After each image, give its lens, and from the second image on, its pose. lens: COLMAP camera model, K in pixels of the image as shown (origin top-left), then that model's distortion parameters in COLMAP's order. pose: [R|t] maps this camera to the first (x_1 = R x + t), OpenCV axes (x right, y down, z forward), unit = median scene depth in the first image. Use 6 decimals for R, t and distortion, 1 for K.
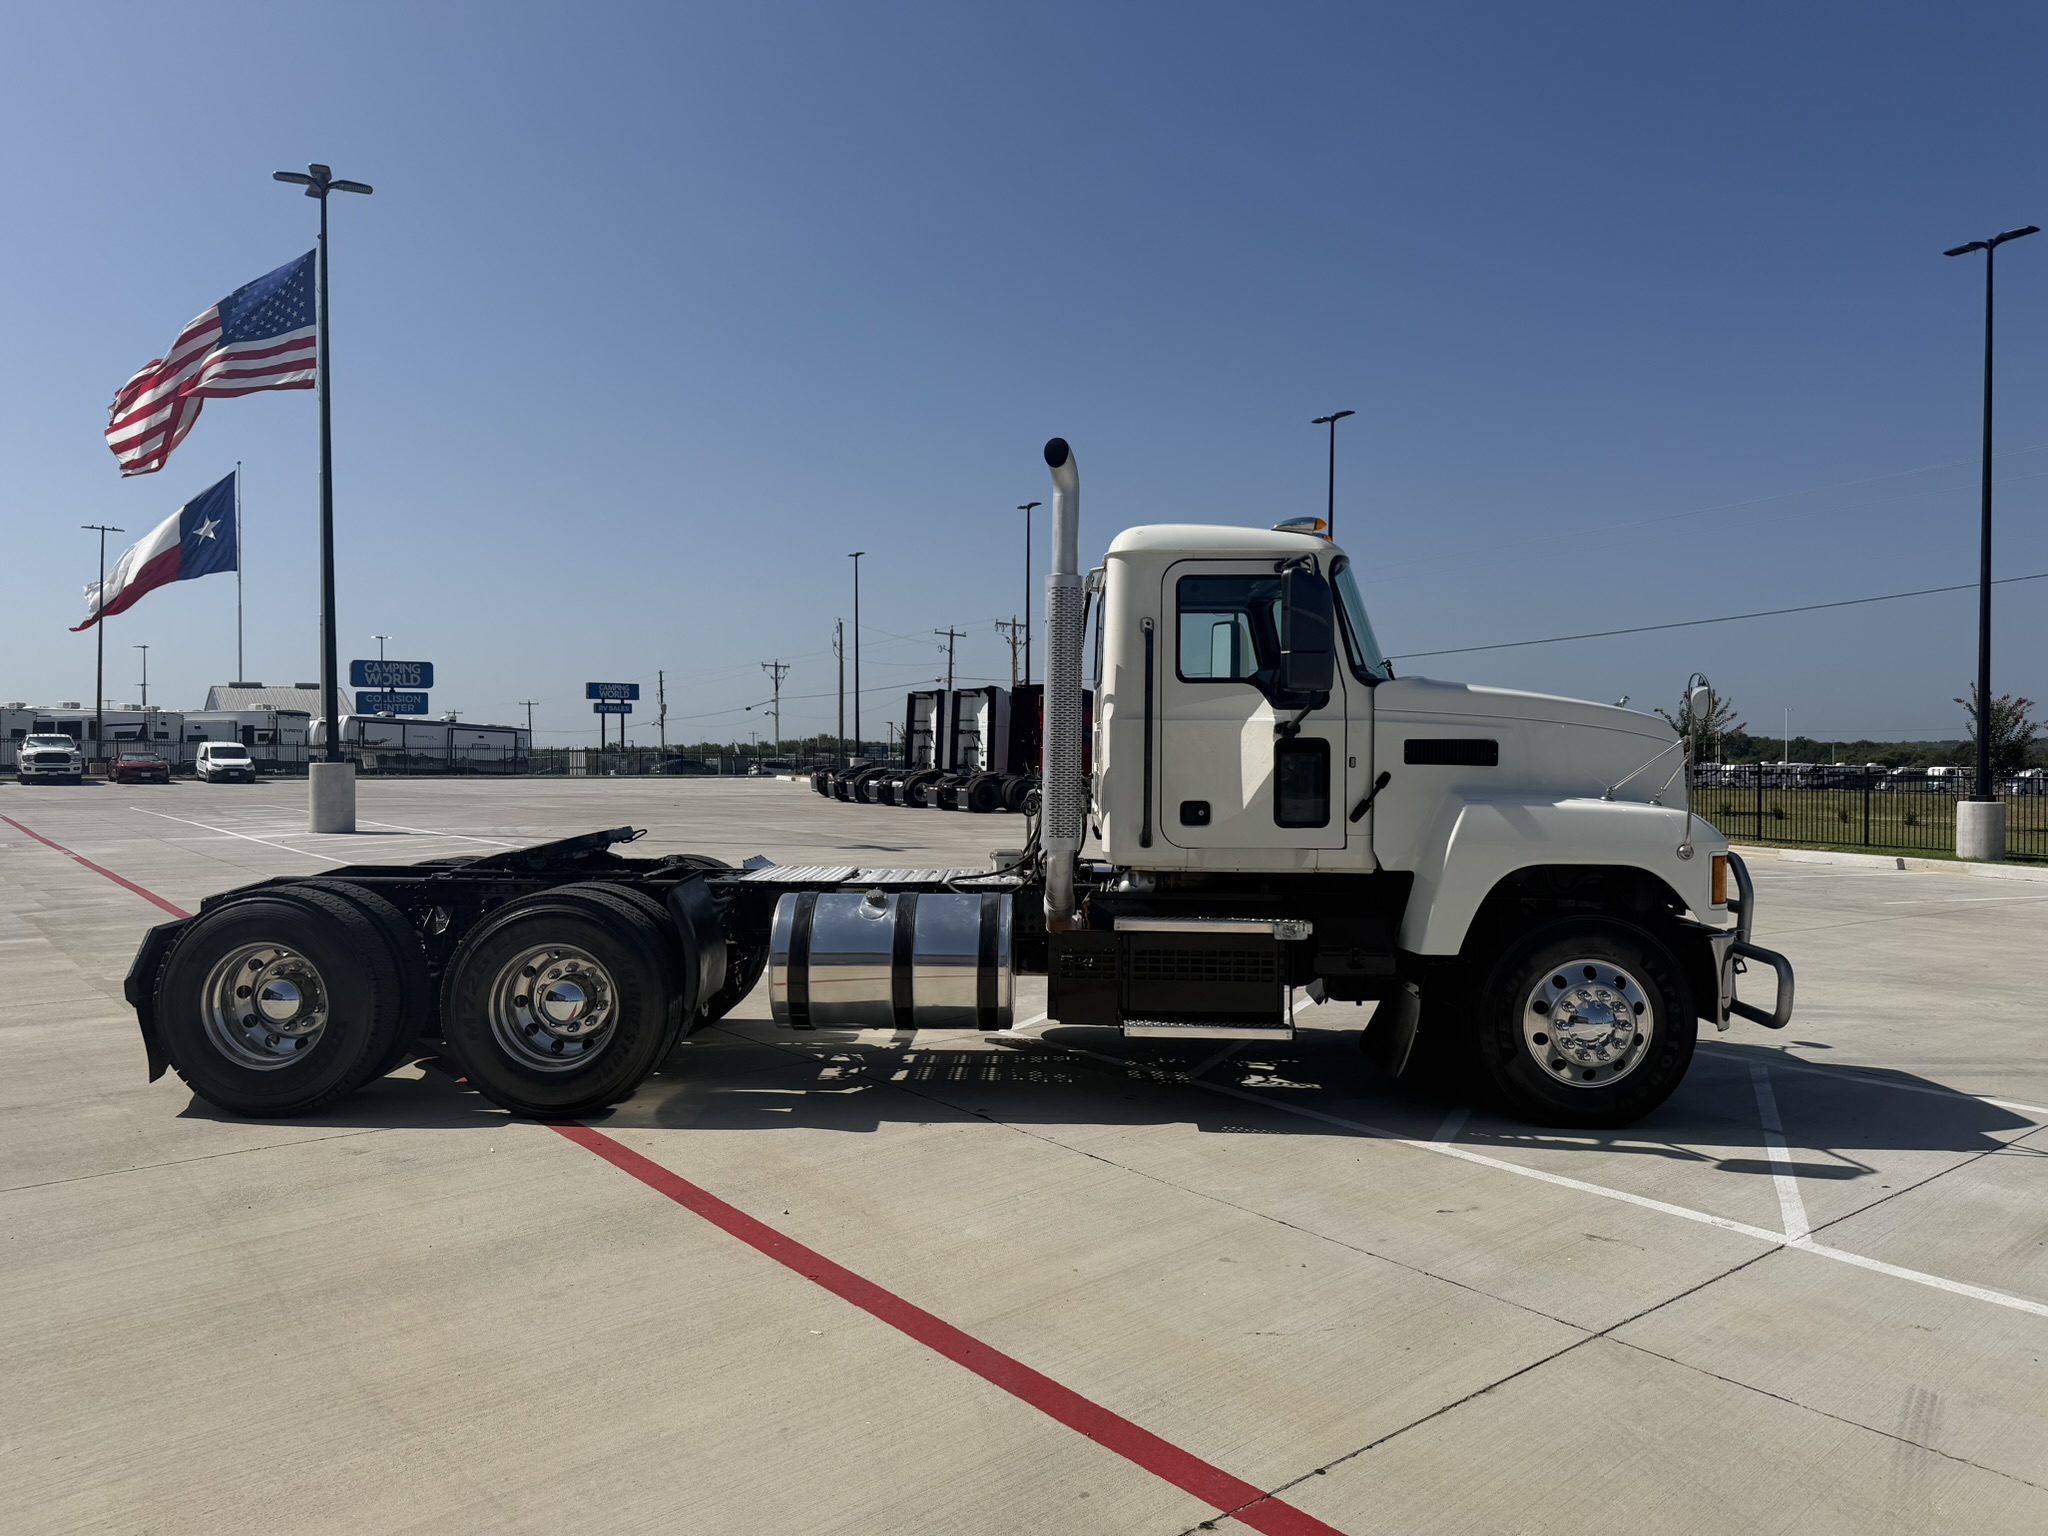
lens RADIAL K [[1373.6, 0, 1024.0], [0, 1373.6, 768.0], [0, 0, 1]] dist [0.027663, -0.040044]
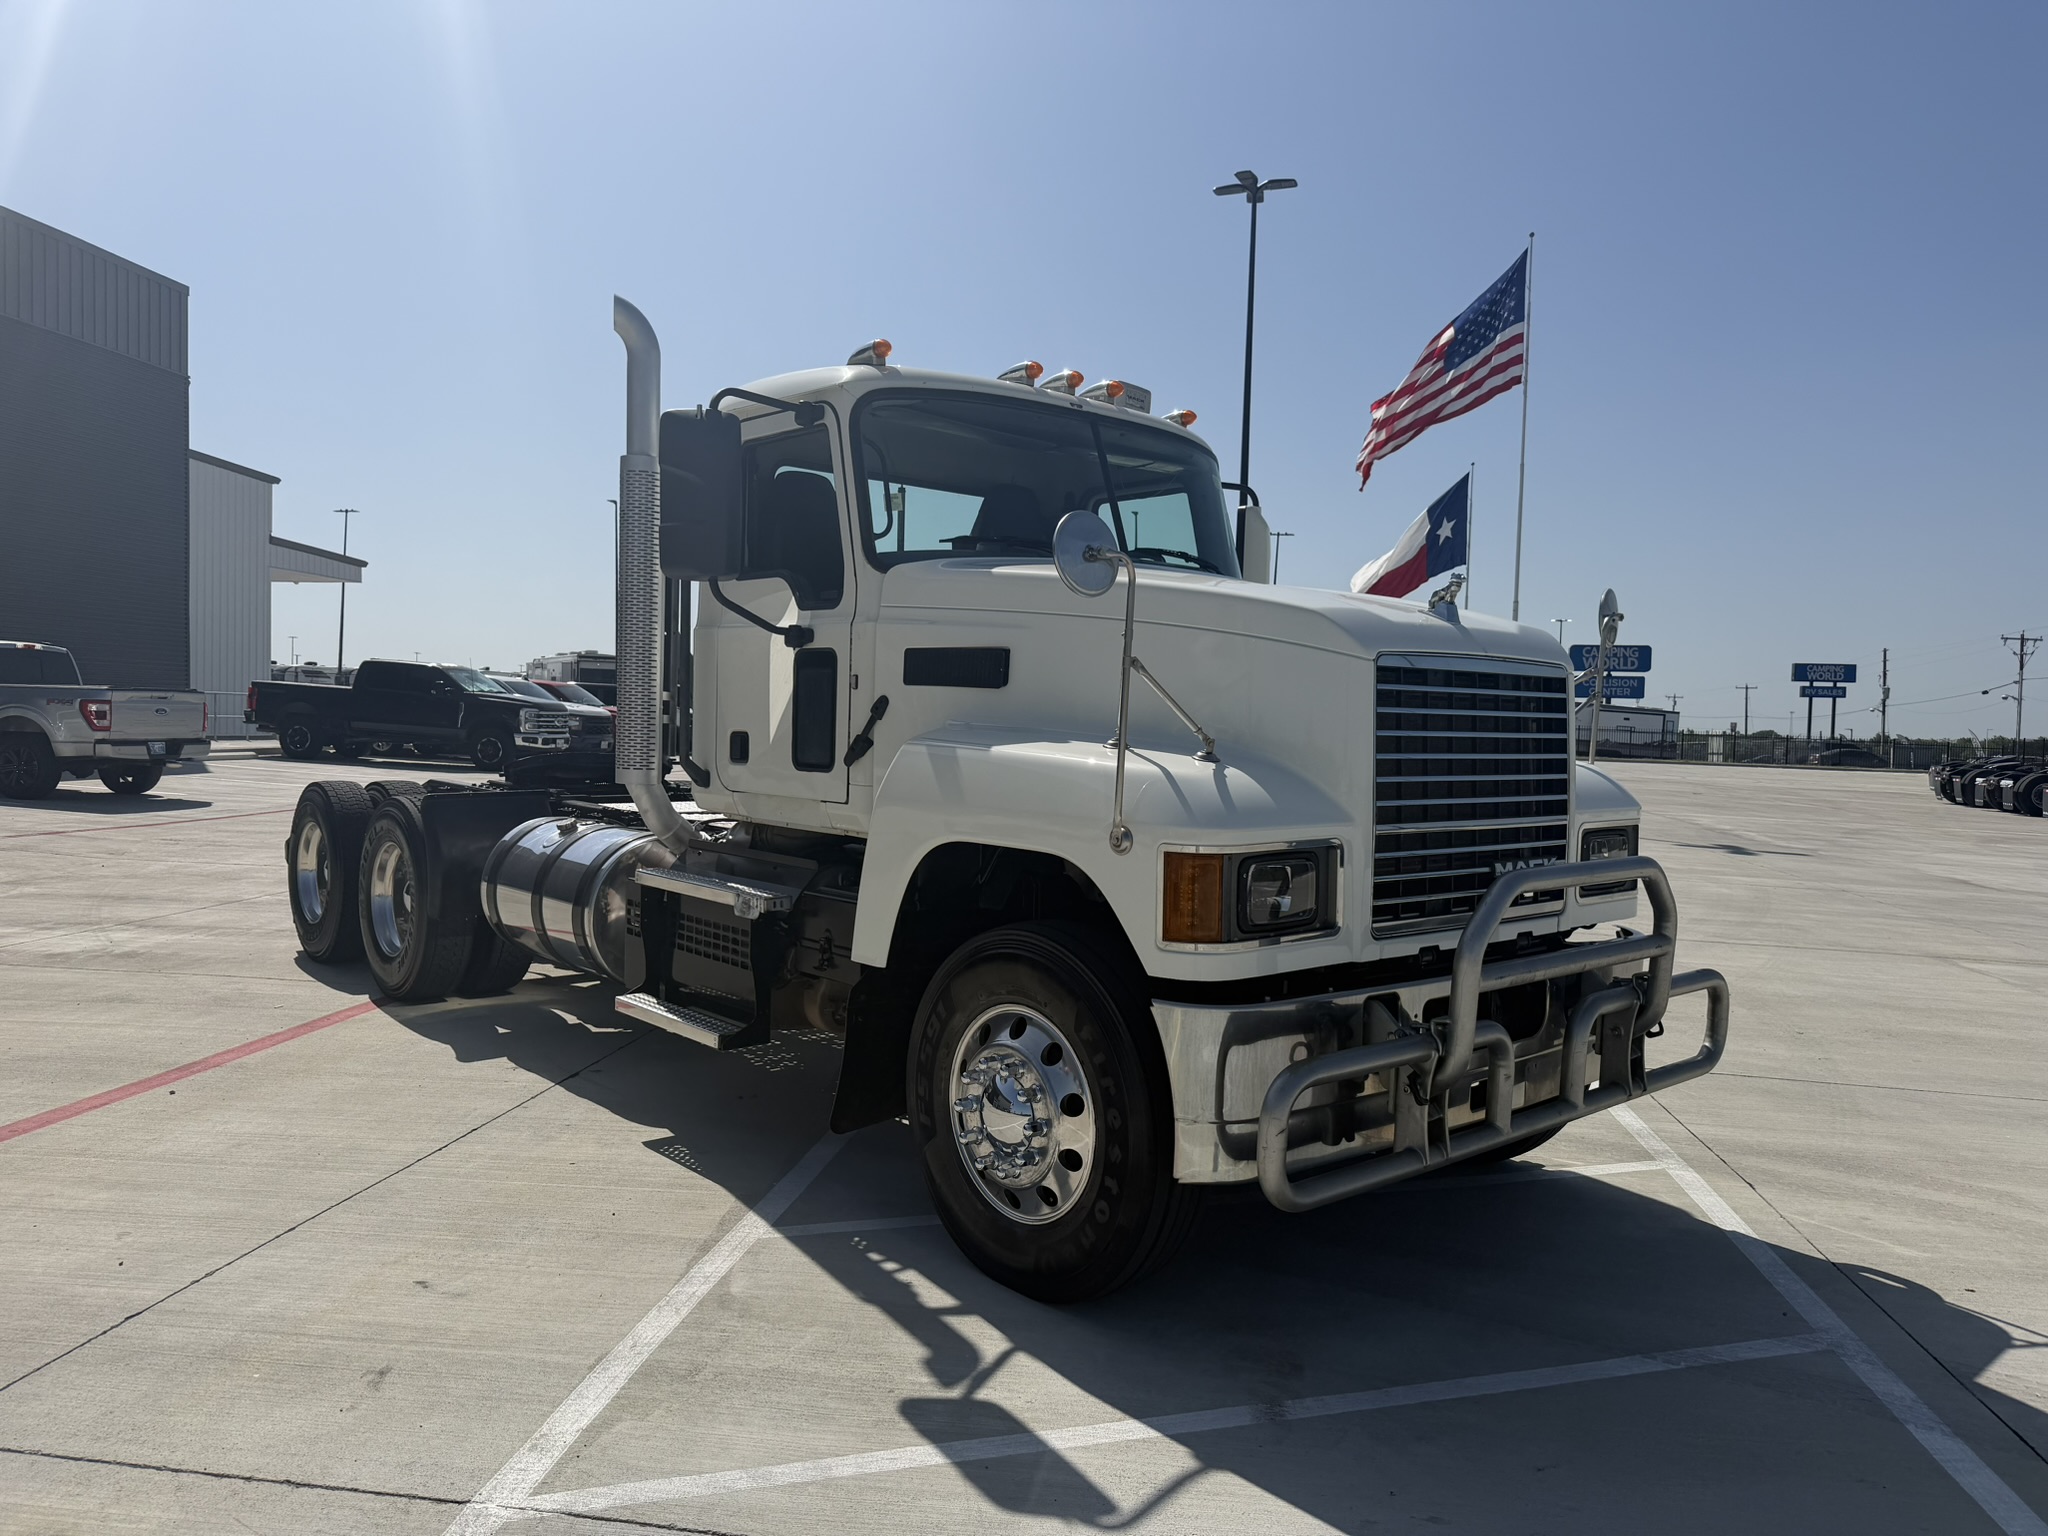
lens RADIAL K [[1396.3, 0, 1039.1], [0, 1396.3, 760.4], [0, 0, 1]] dist [0.072648, -0.088322]
pose [[0.696329, 0.039384, -0.716642, 0.848062], [-0.035648, 0.999159, 0.020273, 0.018870], [0.716837, 0.011430, 0.697147, 0.580285]]
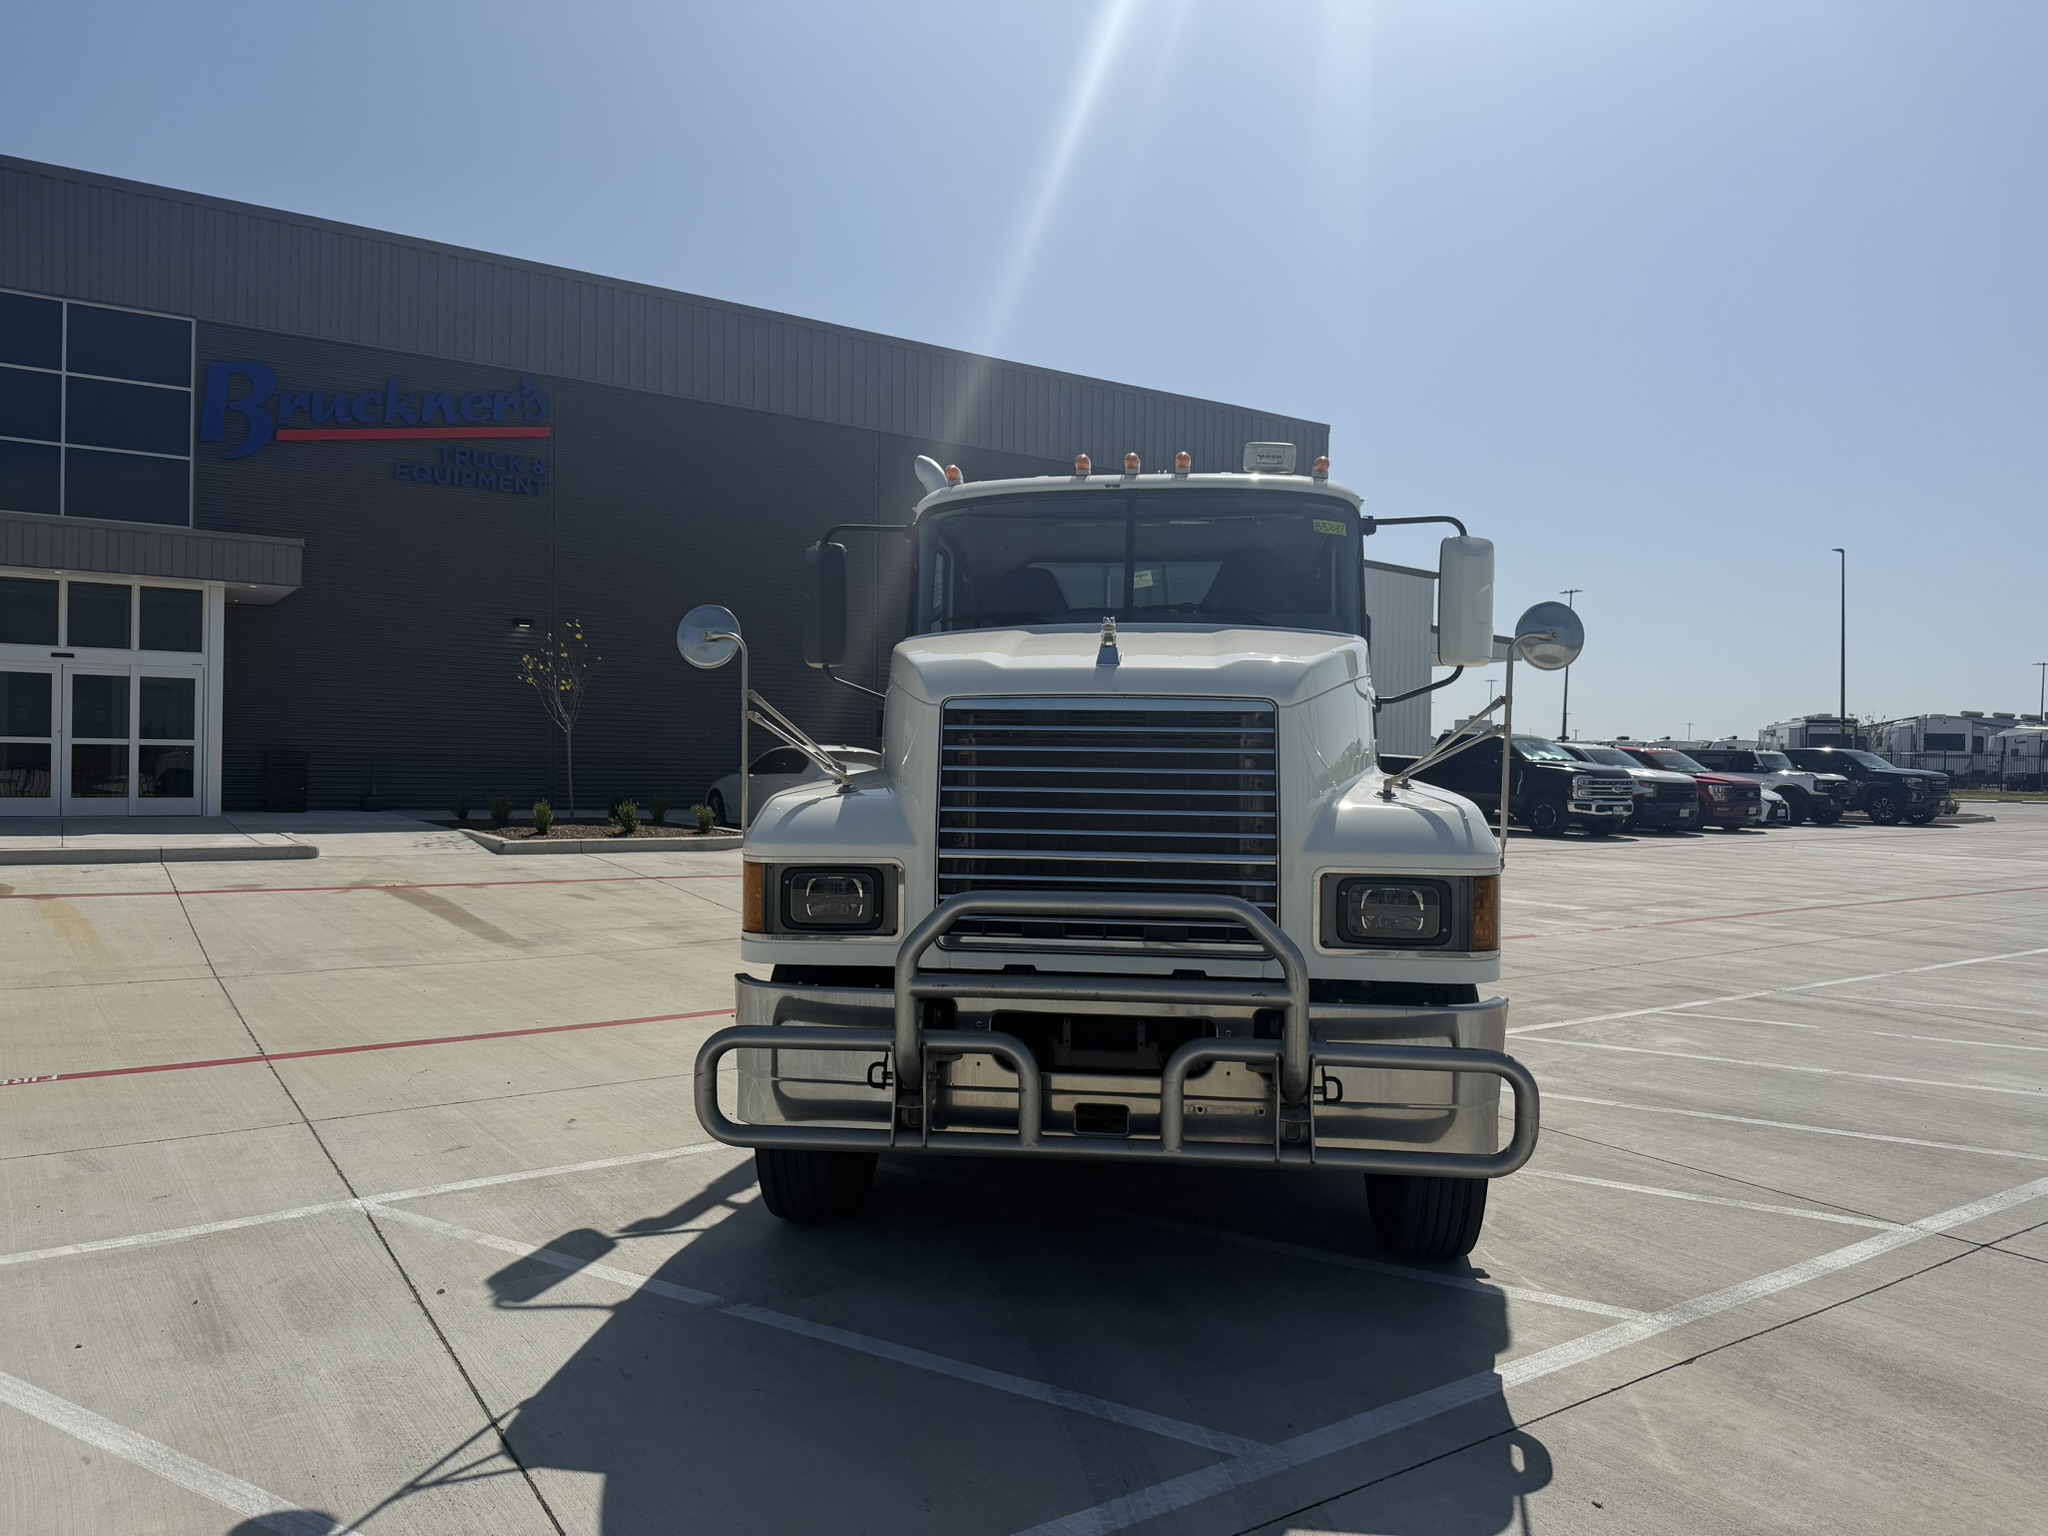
lens RADIAL K [[1396.3, 0, 1039.1], [0, 1396.3, 760.4], [0, 0, 1]] dist [0.072648, -0.088322]
pose [[-0.055012, -0.004287, -0.998476, 1.190876], [-0.026431, 0.999647, -0.002836, 0.011128], [0.998136, 0.026235, -0.055106, 1.180342]]
